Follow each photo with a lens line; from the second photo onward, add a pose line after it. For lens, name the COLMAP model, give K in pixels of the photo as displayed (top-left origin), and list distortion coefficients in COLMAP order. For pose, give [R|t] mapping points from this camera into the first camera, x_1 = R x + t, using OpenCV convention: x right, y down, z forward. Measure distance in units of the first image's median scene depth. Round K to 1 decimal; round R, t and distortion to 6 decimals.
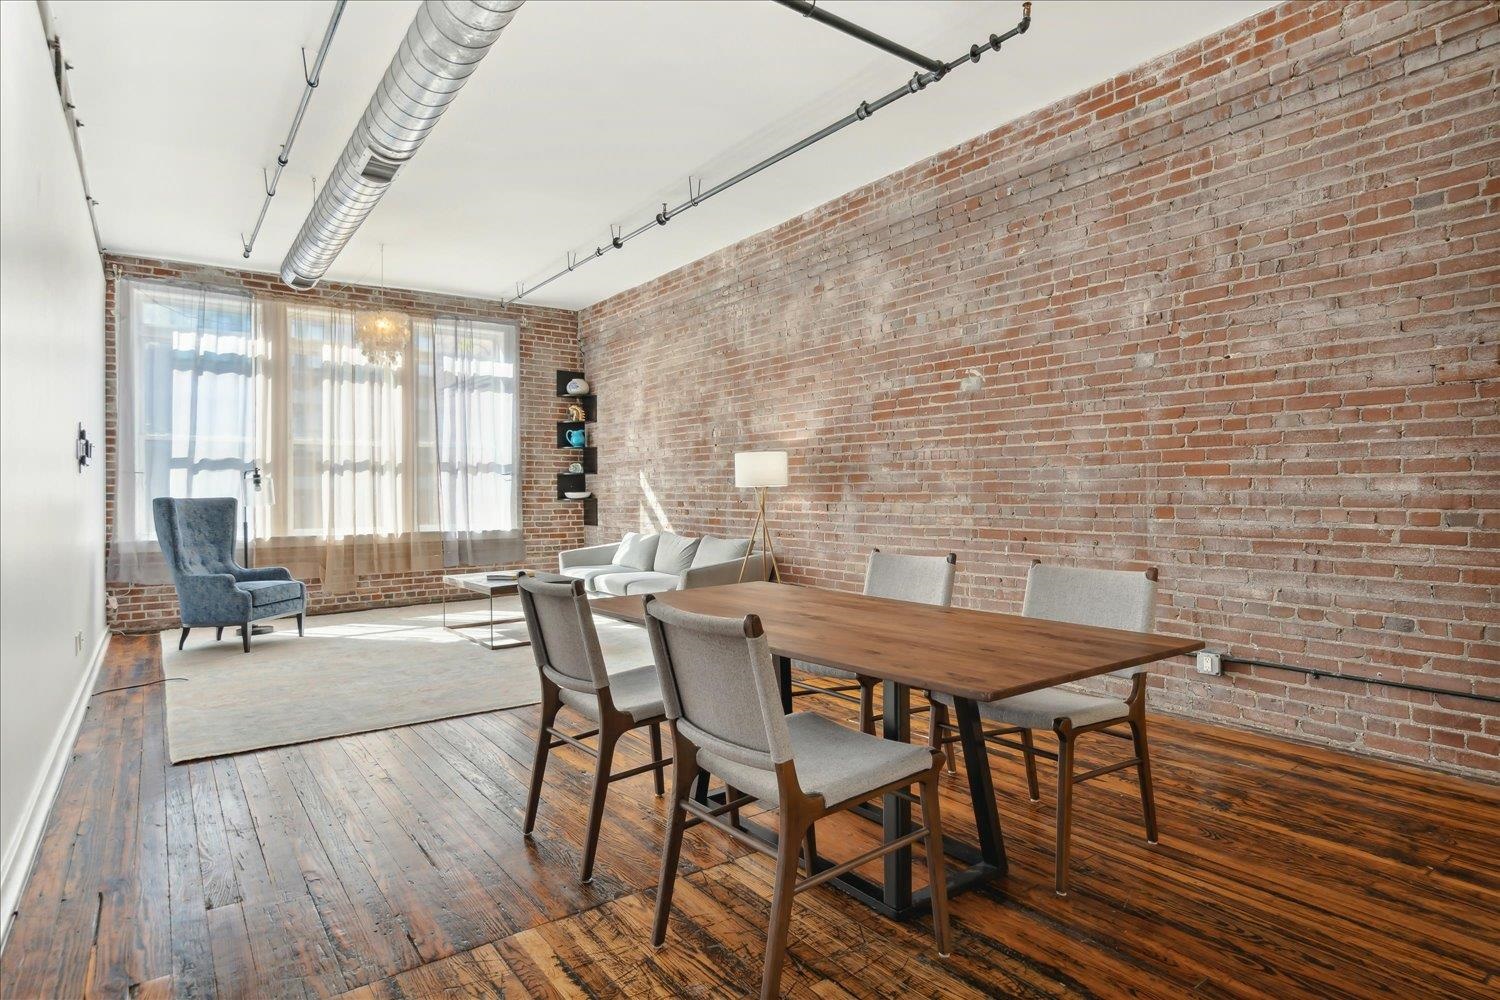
lens RADIAL K [[797.9, 0, 750.0], [0, 797.9, 500.0], [0, 0, 1]] dist [0.002800, 0.001268]
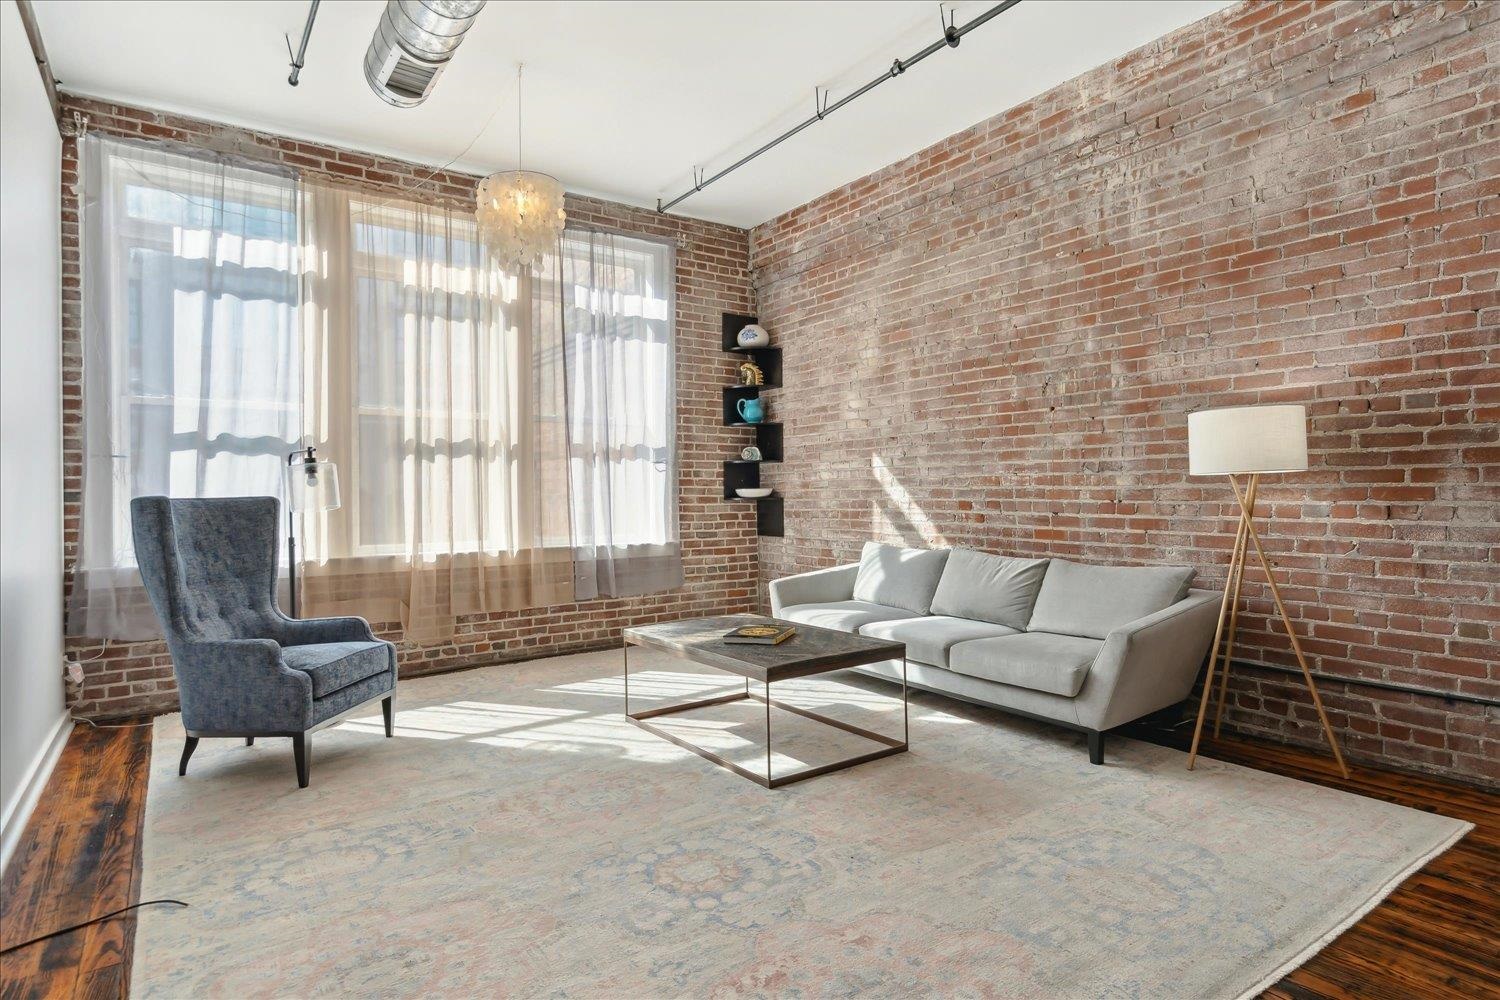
lens RADIAL K [[810.2, 0, 750.0], [0, 810.2, 500.0], [0, 0, 1]] dist [0.003560, 0.001419]
pose [[0.999674, -0.002693, -0.025399, -0.241404], [0.002713, 0.999996, 0.000784, -0.000235], [0.025396, -0.000853, 0.999677, 0.354642]]
